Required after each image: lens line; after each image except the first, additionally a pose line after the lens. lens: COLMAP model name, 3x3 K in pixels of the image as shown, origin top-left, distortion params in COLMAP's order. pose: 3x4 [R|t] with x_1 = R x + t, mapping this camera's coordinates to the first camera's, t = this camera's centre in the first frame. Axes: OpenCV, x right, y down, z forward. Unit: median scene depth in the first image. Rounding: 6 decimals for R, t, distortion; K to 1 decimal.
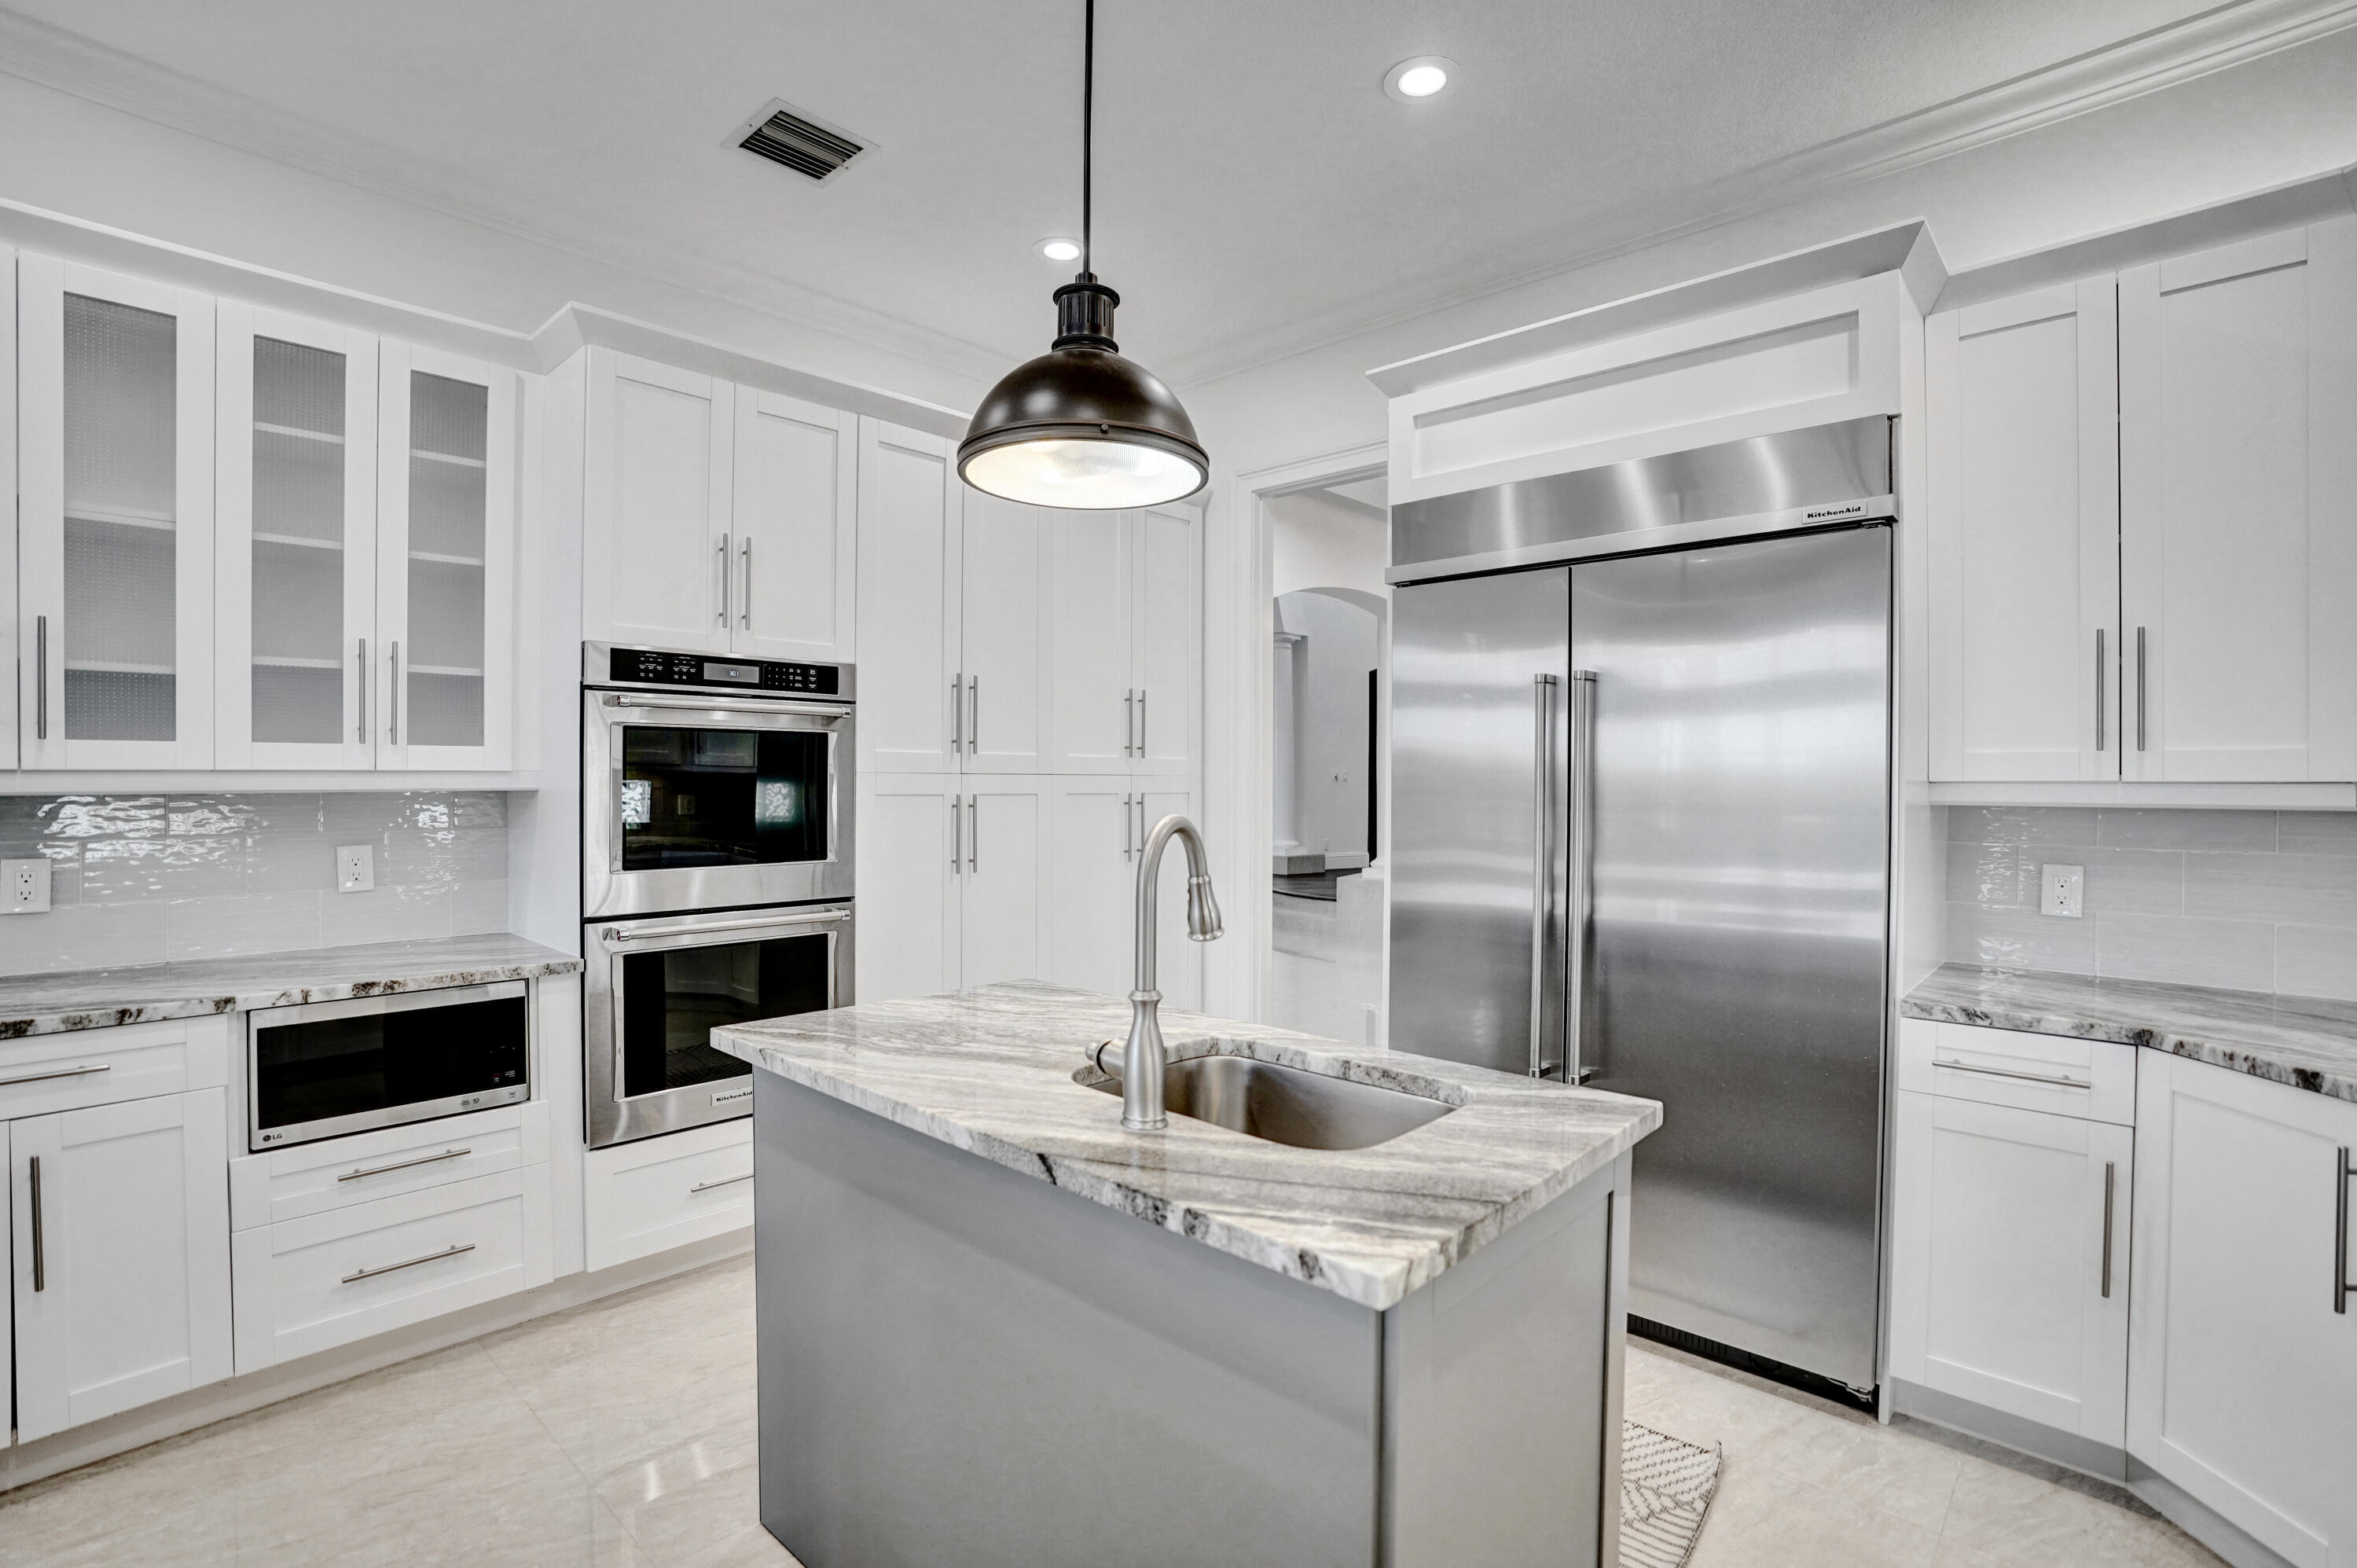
lens RADIAL K [[1083.4, 0, 1177.6], [0, 1083.4, 781.9], [0, 0, 1]] dist [-0.034231, 0.007365]
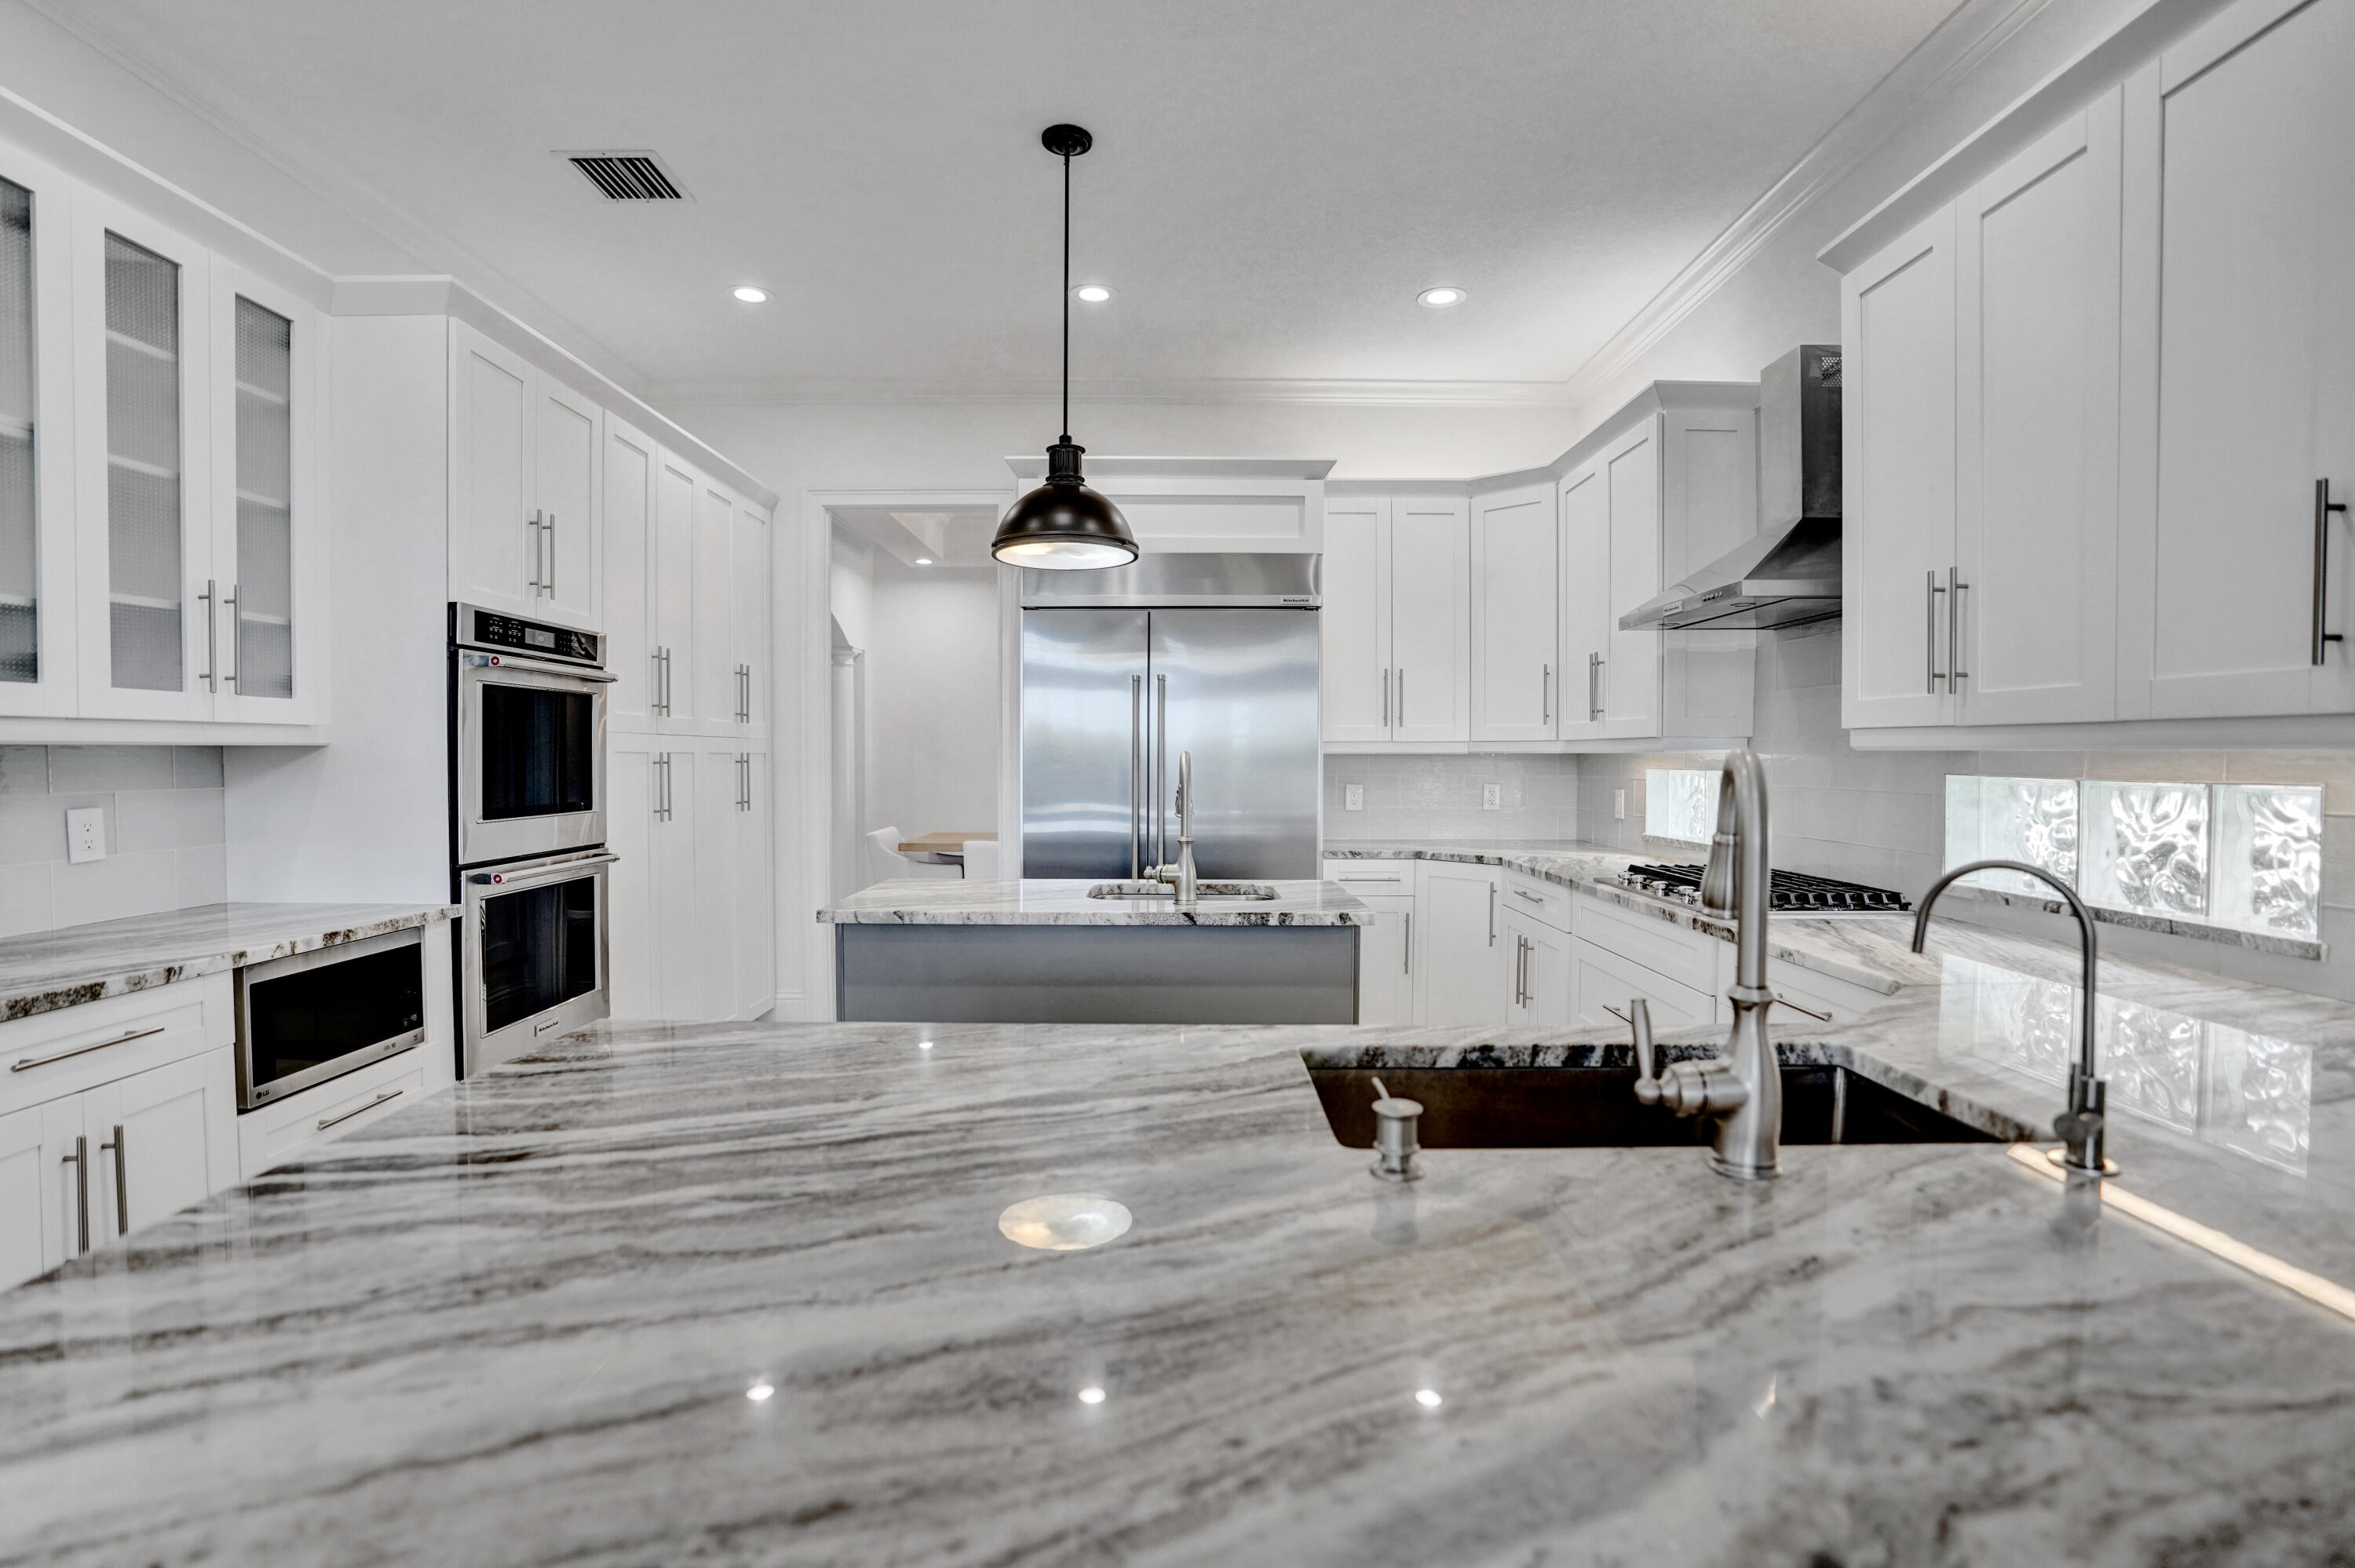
lens RADIAL K [[1082.3, 0, 1179.0], [0, 1082.3, 777.9], [0, 0, 1]] dist [-0.034231, 0.007365]
pose [[0.733862, -0.017288, 0.679078, -0.772890], [0.002953, 0.999748, 0.022261, 0.019957], [-0.679292, -0.014331, 0.733728, -0.256386]]
